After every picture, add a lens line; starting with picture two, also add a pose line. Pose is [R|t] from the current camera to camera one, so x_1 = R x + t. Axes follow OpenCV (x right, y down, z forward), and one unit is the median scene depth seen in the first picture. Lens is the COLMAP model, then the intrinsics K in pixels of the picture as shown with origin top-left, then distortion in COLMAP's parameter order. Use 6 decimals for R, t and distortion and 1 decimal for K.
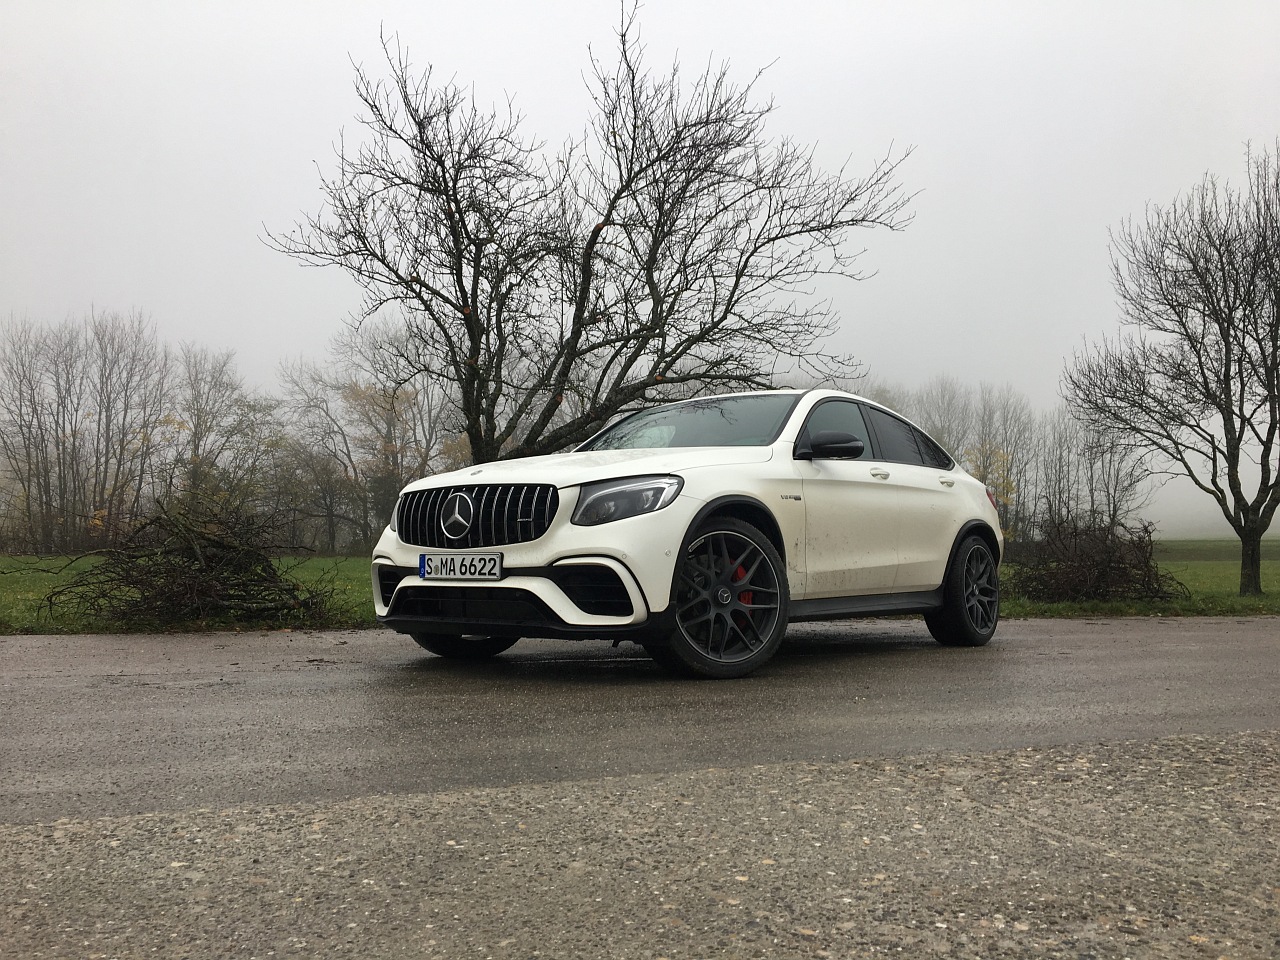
lens RADIAL K [[1093.8, 0, 640.6], [0, 1093.8, 480.0], [0, 0, 1]] dist [0.090458, -0.146797]
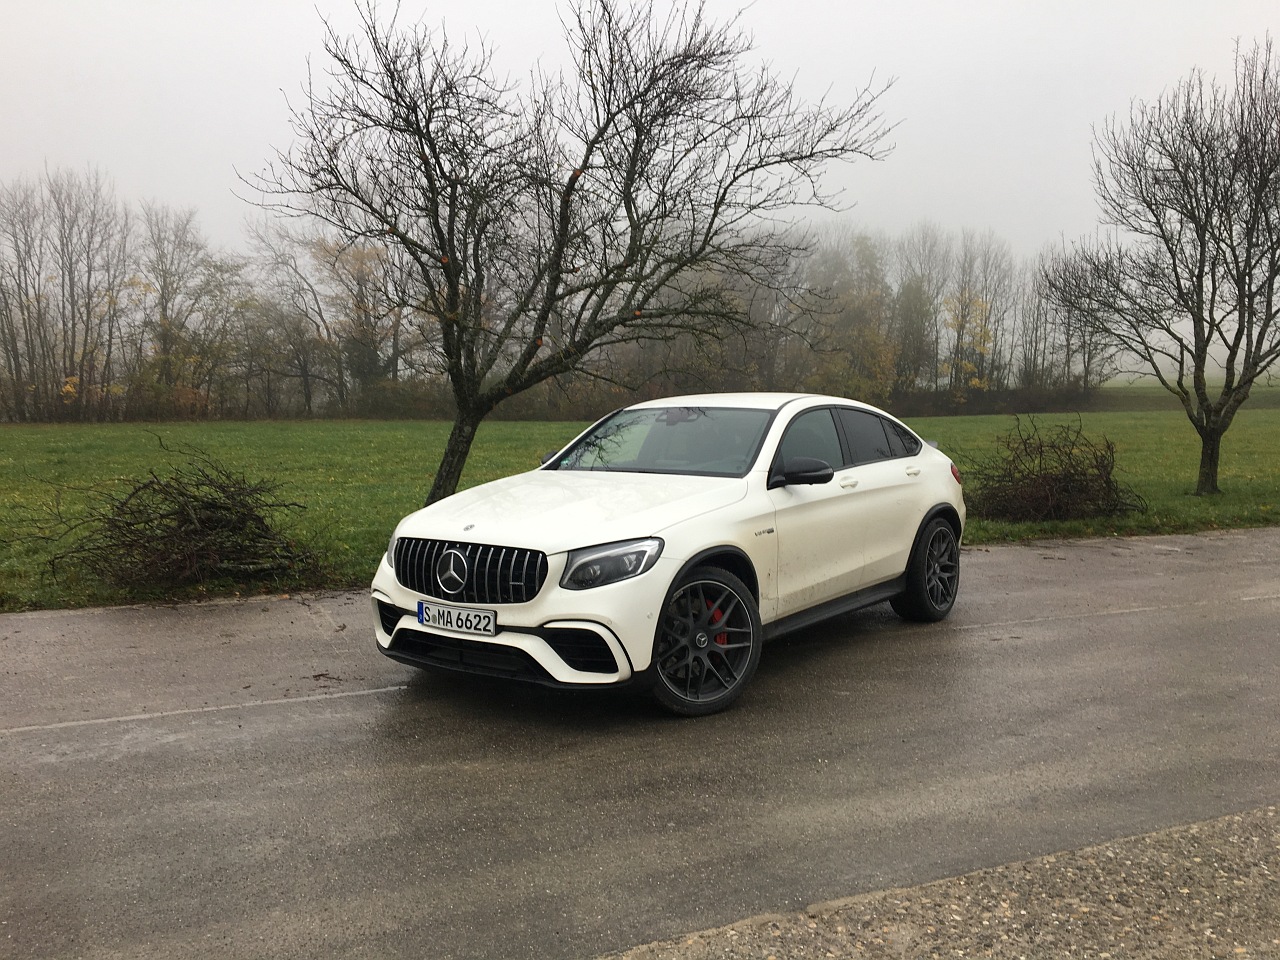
lens RADIAL K [[1095.3, 0, 642.5], [0, 1095.3, 486.5], [0, 0, 1]] dist [0.081930, -0.122947]
pose [[0.999732, -0.008217, 0.021623, -0.001919], [0.004892, 0.988741, 0.149555, -0.091134], [-0.022609, -0.149410, 0.988517, -0.021826]]
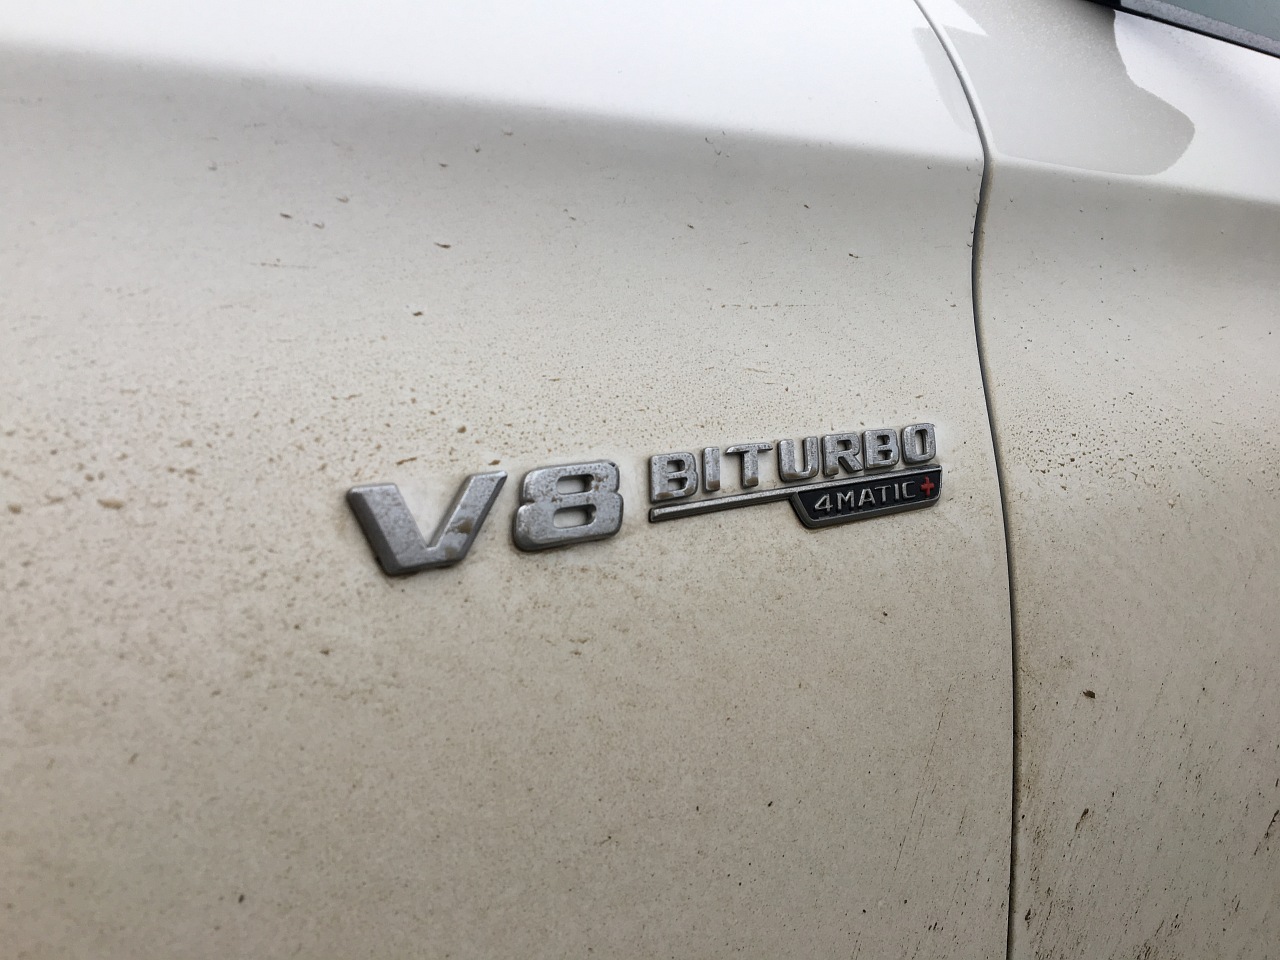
lens RADIAL K [[1093.8, 0, 640.6], [0, 1093.8, 480.0], [0, 0, 1]] dist [0.090458, -0.146797]
pose [[0.980654, 0.007960, -0.195587, 0.069623], [0.023624, 0.987057, 0.158618, 0.003204], [0.194318, -0.160170, 0.967774, 0.460809]]
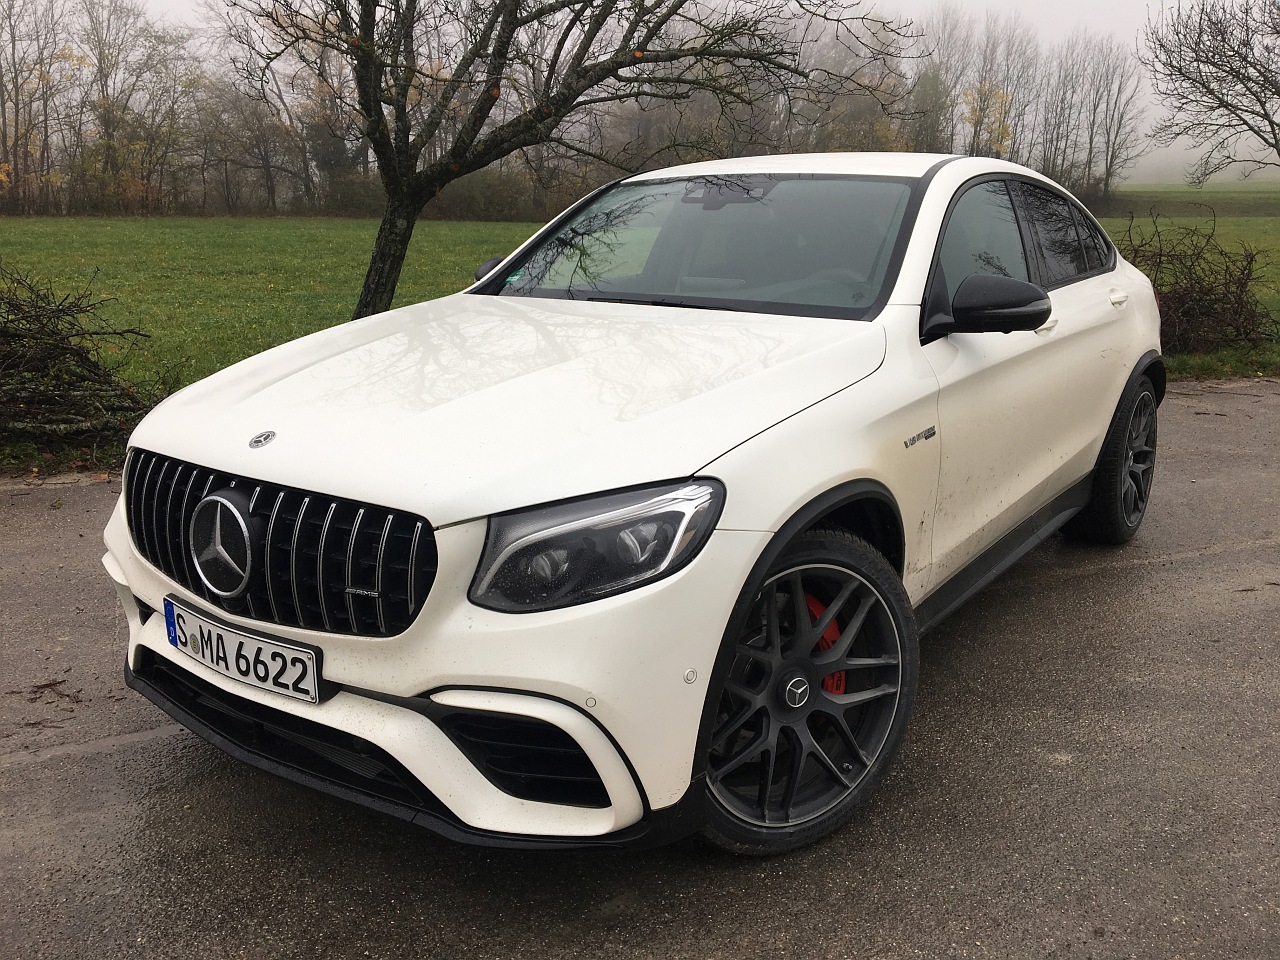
lens RADIAL K [[1092.3, 0, 634.4], [0, 1092.3, 497.2], [0, 0, 1]] dist [0.064109, -0.082545]
pose [[0.999729, -0.001992, 0.023195, -0.003119], [-0.005728, 0.944655, 0.328014, -0.059671], [-0.022564, -0.328058, 0.944388, 0.250574]]
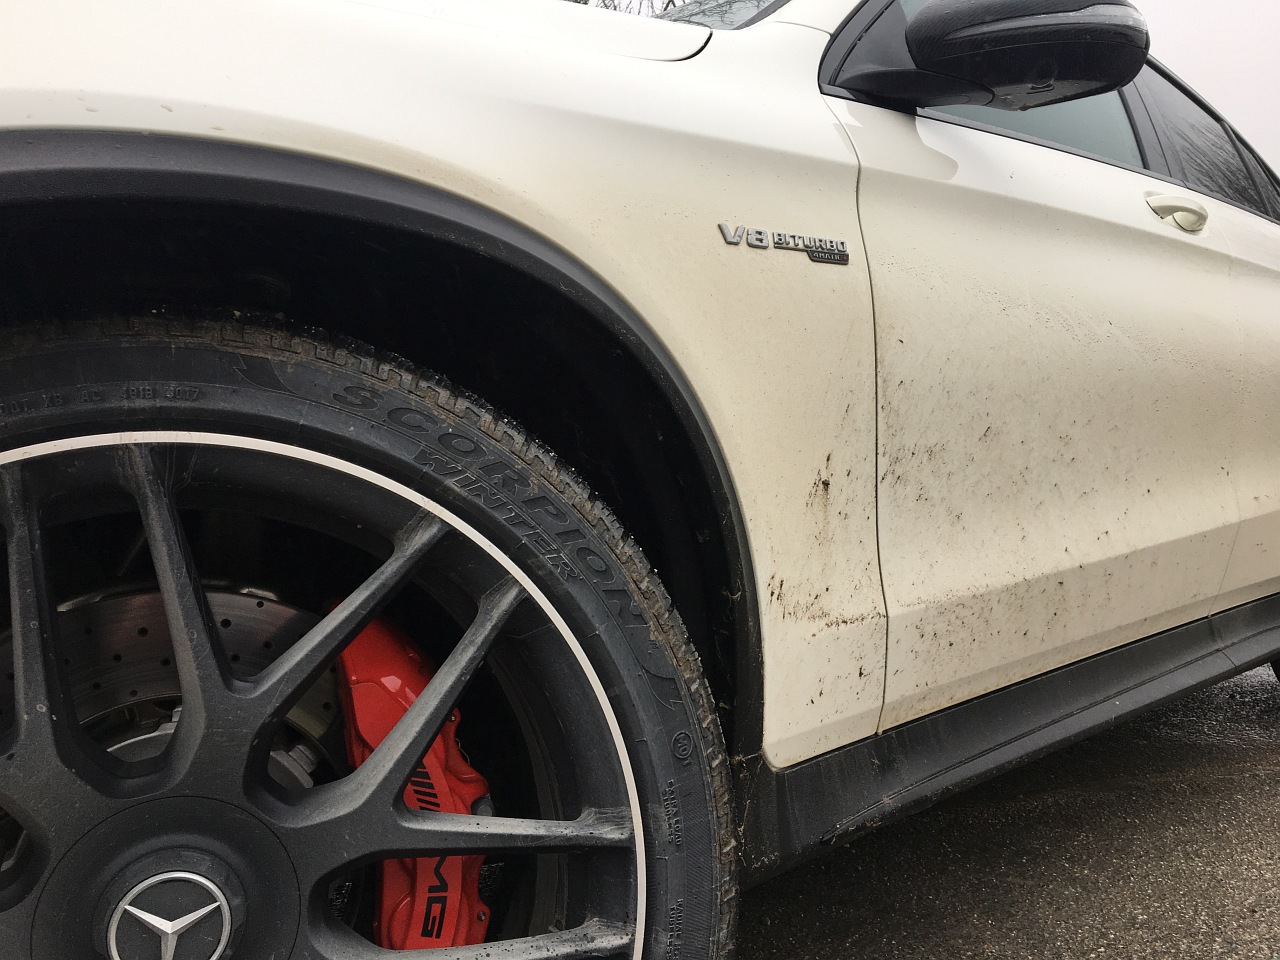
lens RADIAL K [[1093.8, 0, 640.6], [0, 1093.8, 480.0], [0, 0, 1]] dist [0.090458, -0.146797]
pose [[0.989127, -0.028768, -0.144223, 0.066908], [0.040592, 0.995990, 0.079723, 0.019576], [0.141352, -0.084710, 0.986328, 0.388086]]
